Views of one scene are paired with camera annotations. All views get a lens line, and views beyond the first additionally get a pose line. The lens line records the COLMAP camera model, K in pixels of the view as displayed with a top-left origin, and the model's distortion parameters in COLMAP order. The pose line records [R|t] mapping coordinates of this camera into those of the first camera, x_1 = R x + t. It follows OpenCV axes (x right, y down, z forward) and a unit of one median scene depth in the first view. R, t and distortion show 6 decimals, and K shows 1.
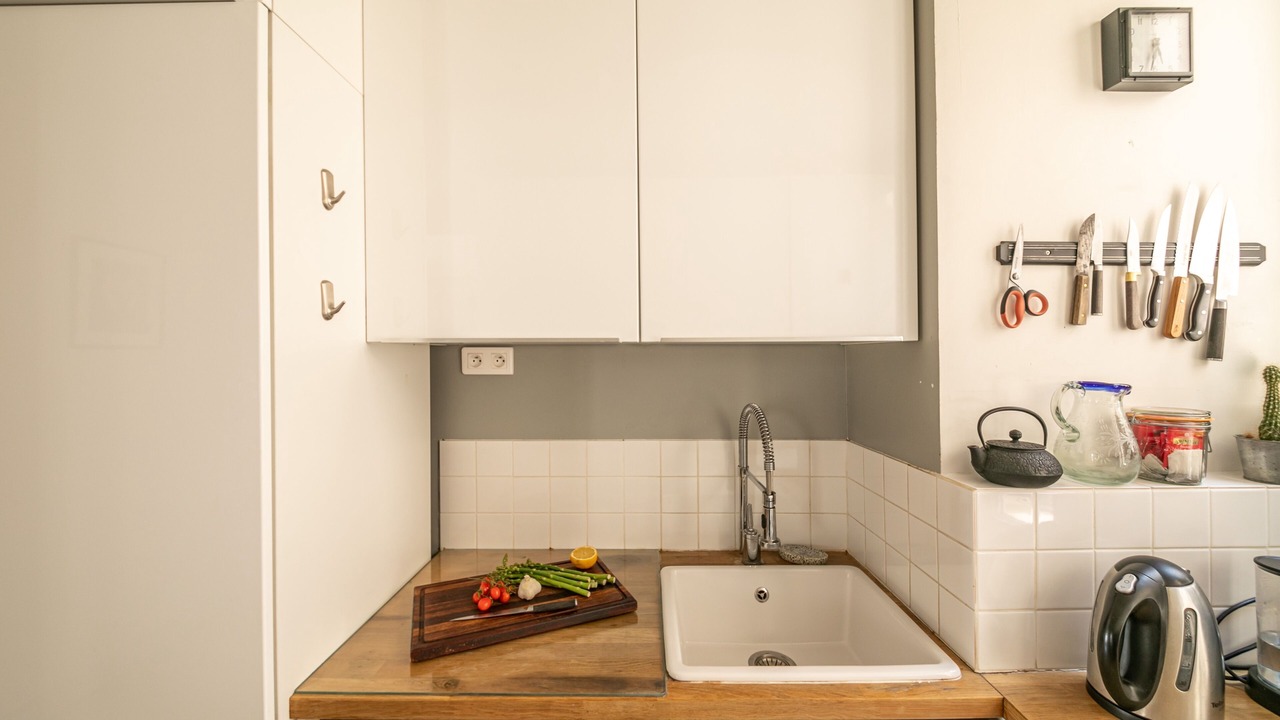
lens RADIAL K [[486.1, 0, 641.9], [0, 486.1, 352.5], [0, 0, 1]] dist [0.000558, -0.000472]
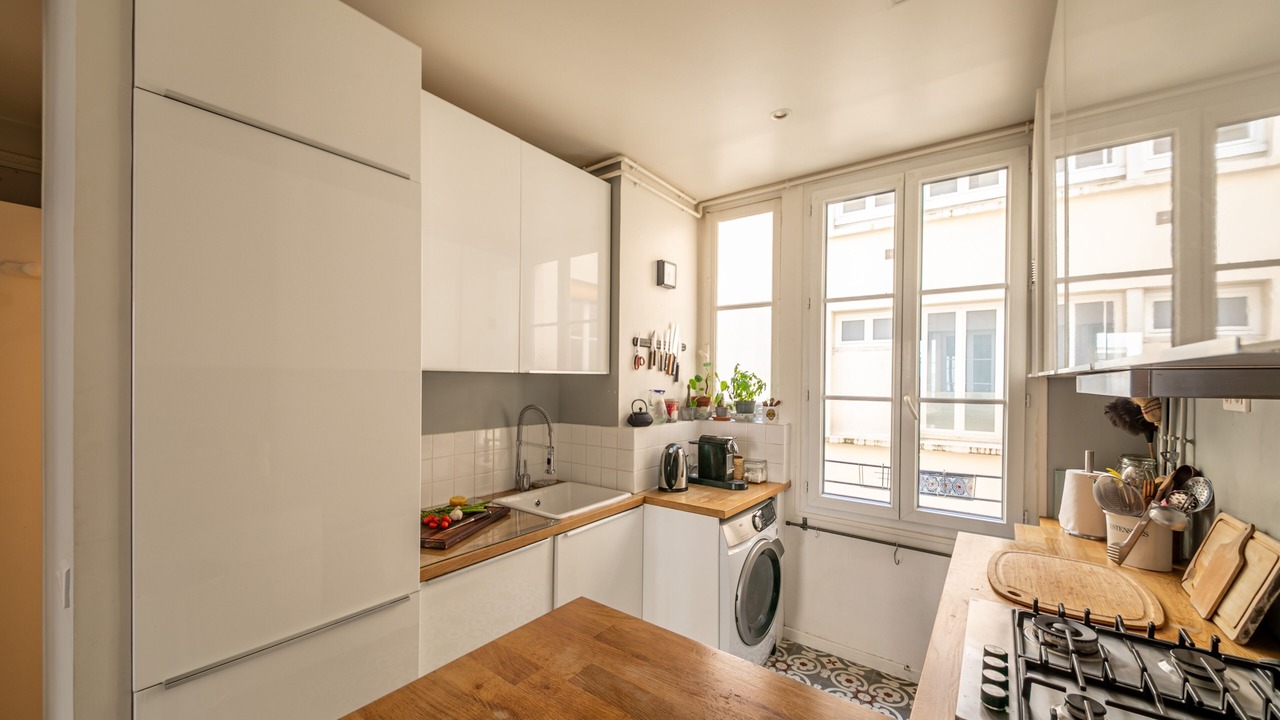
lens RADIAL K [[491.6, 0, 635.9], [0, 491.6, 379.6], [0, 0, 1]] dist [-0.000036, -0.000160]
pose [[0.596970, 0.005154, 0.802247, -1.400392], [-0.016070, 0.999856, 0.005534, -0.013071], [-0.802103, -0.016196, 0.596966, -0.606538]]
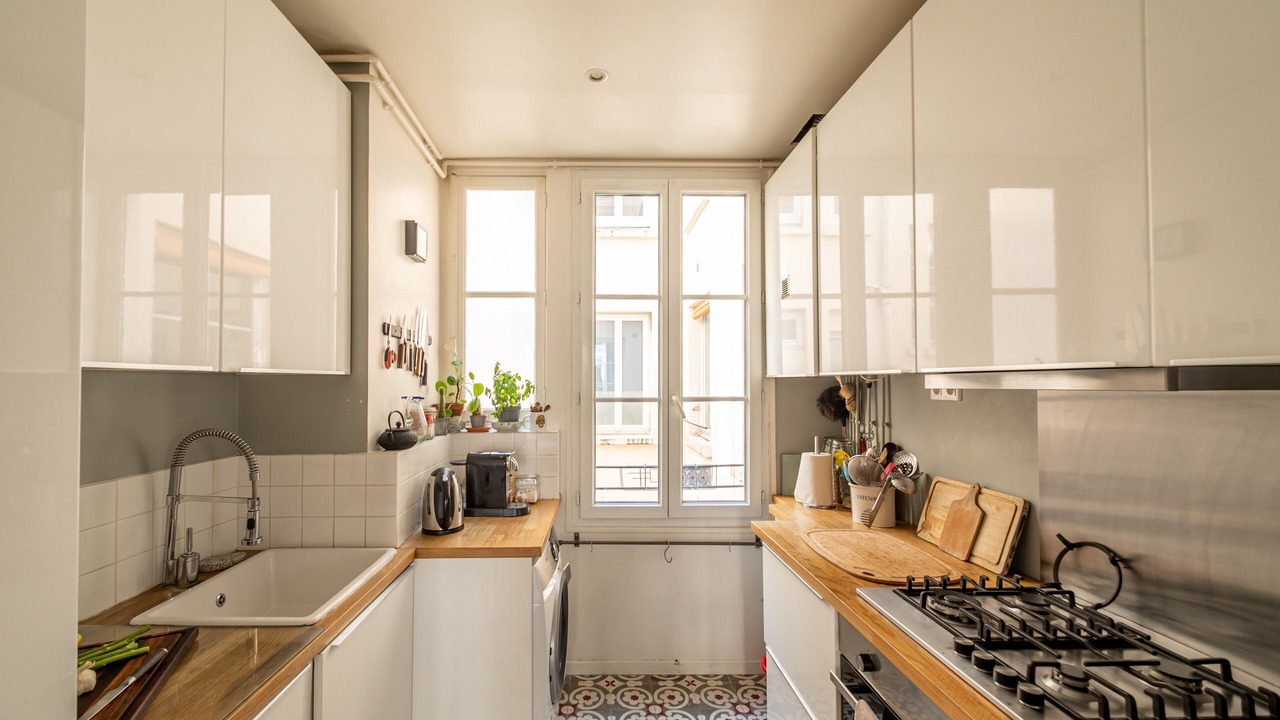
lens RADIAL K [[503.5, 0, 609.5], [0, 503.5, 373.5], [0, 0, 1]] dist [0.000877, -0.000166]
pose [[-0.020785, 0.018769, 0.999608, -1.196061], [-0.007020, 0.999796, -0.018919, -0.003175], [-0.999759, -0.007411, -0.020649, 0.182513]]
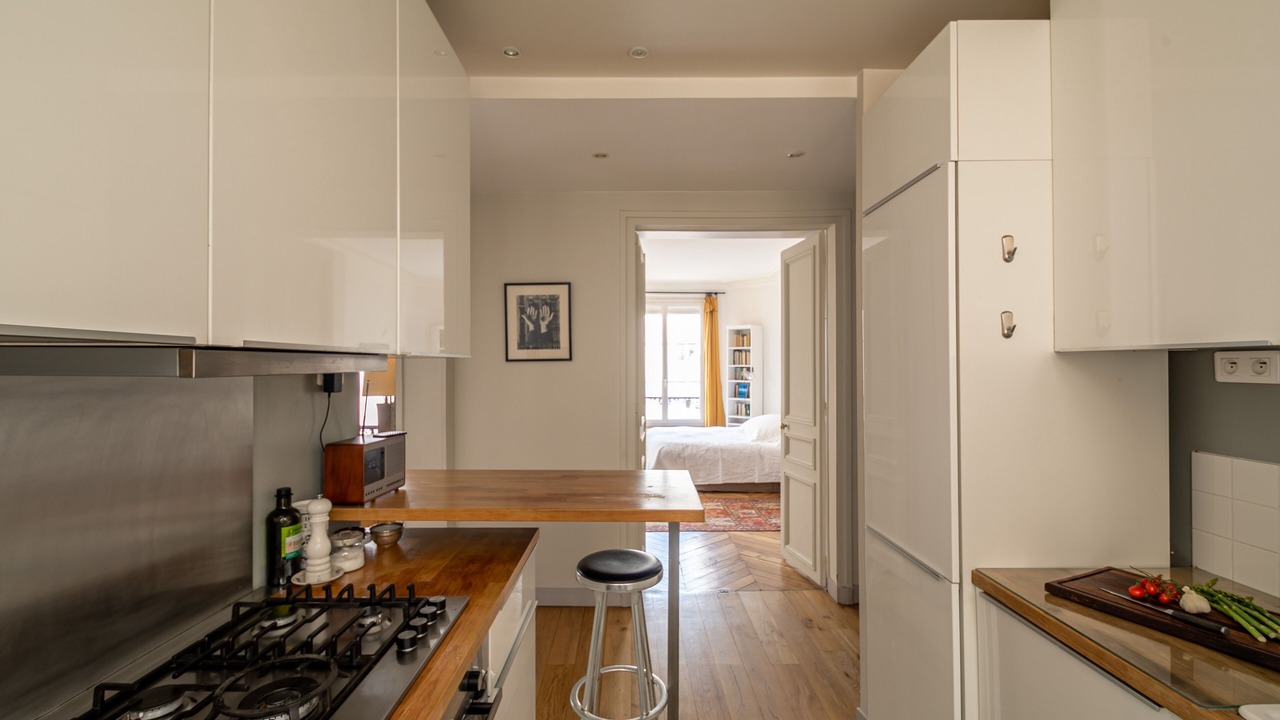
lens RADIAL K [[547.9, 0, 628.0], [0, 547.9, 362.1], [0, 0, 1]] dist [0.002181, -0.004991]
pose [[-0.013196, -0.002596, -0.999910, 0.976295], [0.010332, 0.999943, -0.002732, -0.001169], [0.999860, -0.010367, -0.013168, -0.115458]]
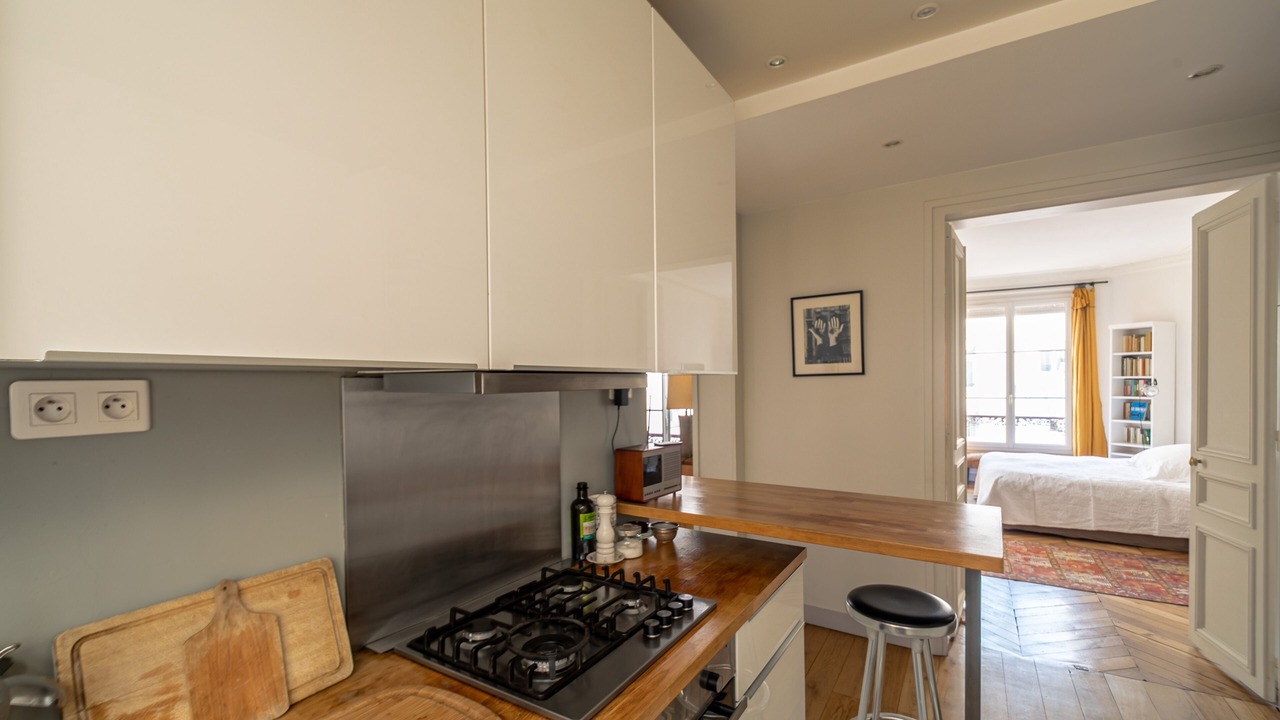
lens RADIAL K [[534.7, 0, 622.3], [0, 534.7, 390.1], [0, 0, 1]] dist [0.000155, -0.000865]
pose [[-0.556354, 0.021901, -0.830657, 0.904854], [0.021101, 0.999703, 0.012225, -0.001772], [0.830678, -0.010726, -0.556650, 0.050916]]
